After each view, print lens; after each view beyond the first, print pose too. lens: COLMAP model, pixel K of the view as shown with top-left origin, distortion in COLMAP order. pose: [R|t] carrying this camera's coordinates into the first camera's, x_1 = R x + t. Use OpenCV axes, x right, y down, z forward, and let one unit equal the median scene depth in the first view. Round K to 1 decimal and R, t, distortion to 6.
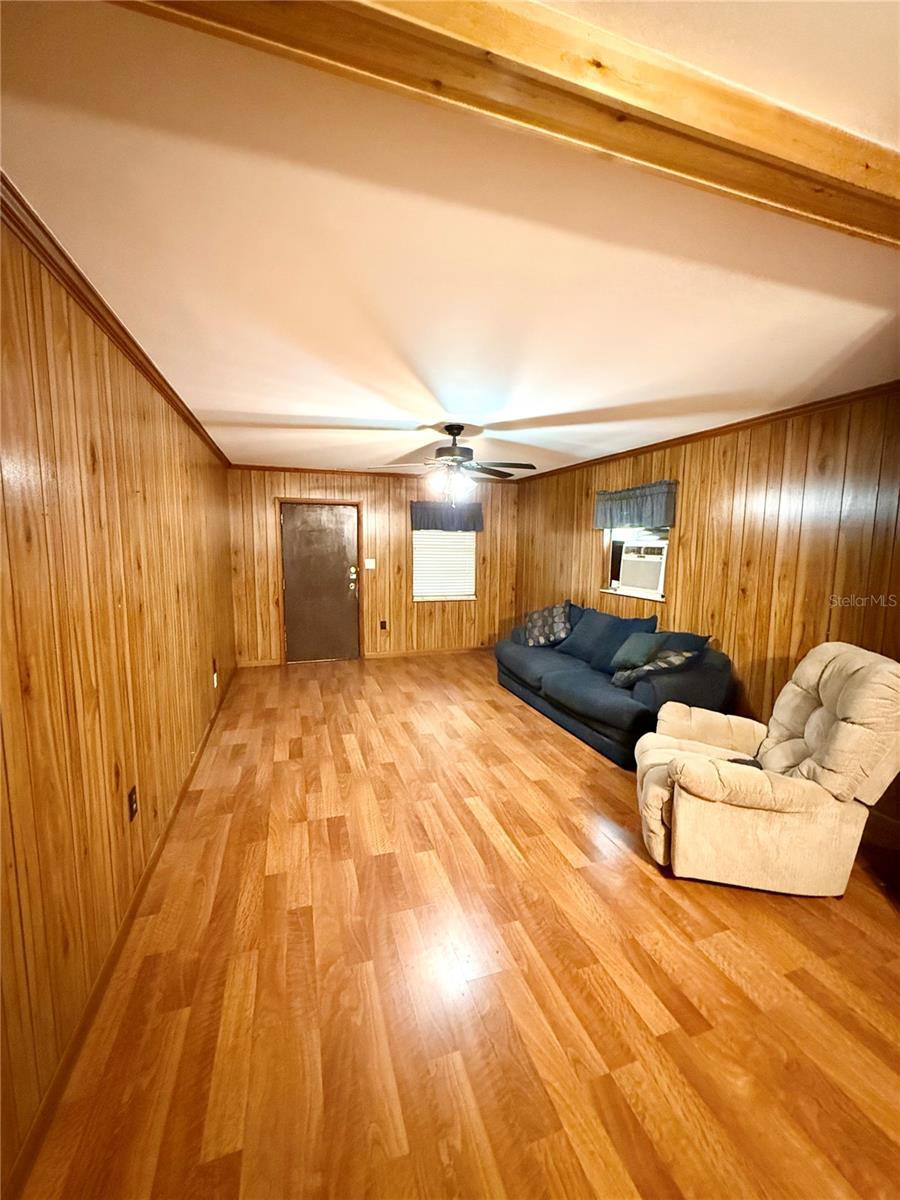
lens RADIAL K [[476.6, 0, 447.7], [0, 476.6, 598.6], [0, 0, 1]] dist [0.003786, -0.000226]
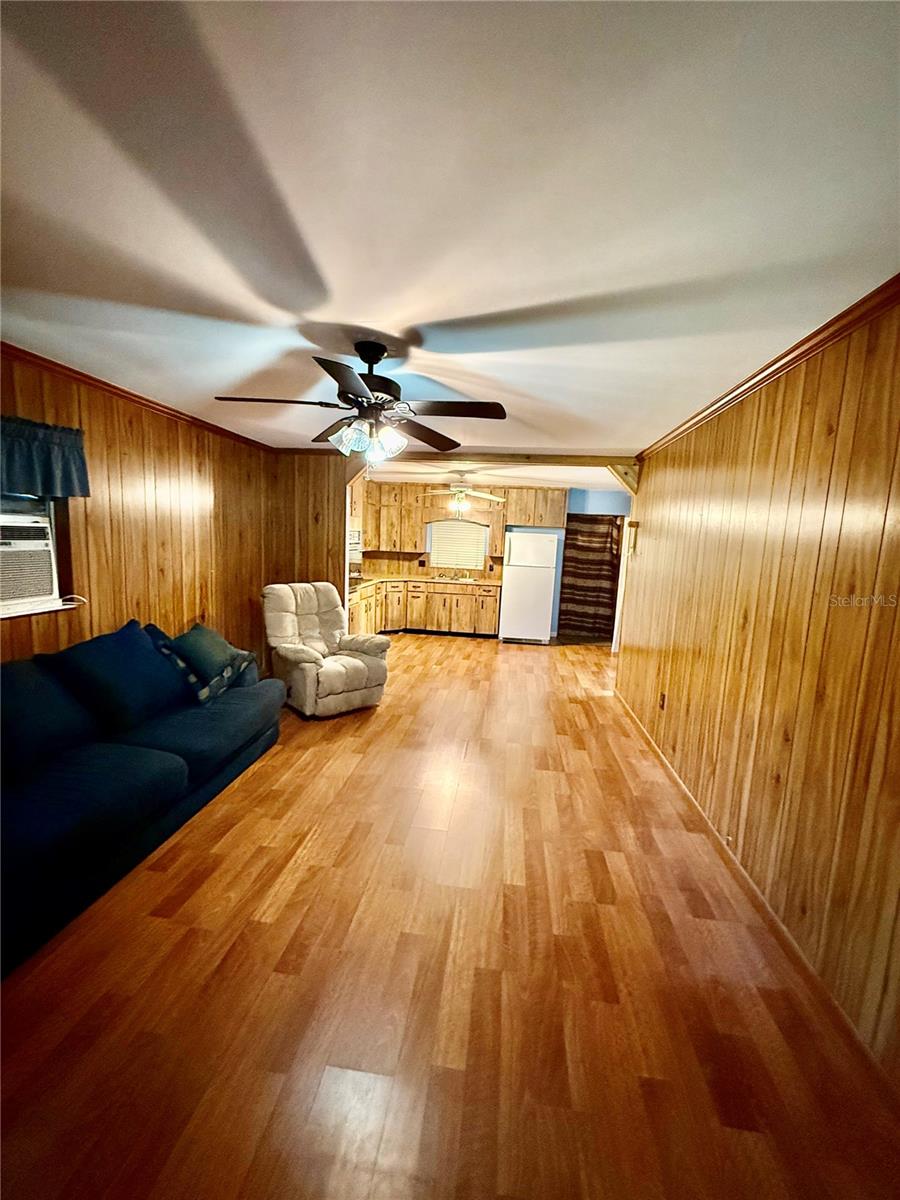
lens RADIAL K [[476.6, 0, 449.2], [0, 476.6, 600.1], [0, 0, 1]] dist [0.003786, -0.000226]
pose [[-0.901937, -0.103410, 0.419305, -0.374672], [-0.000446, 0.971131, 0.238545, -0.196110], [-0.431868, 0.214966, -0.875945, 1.599362]]
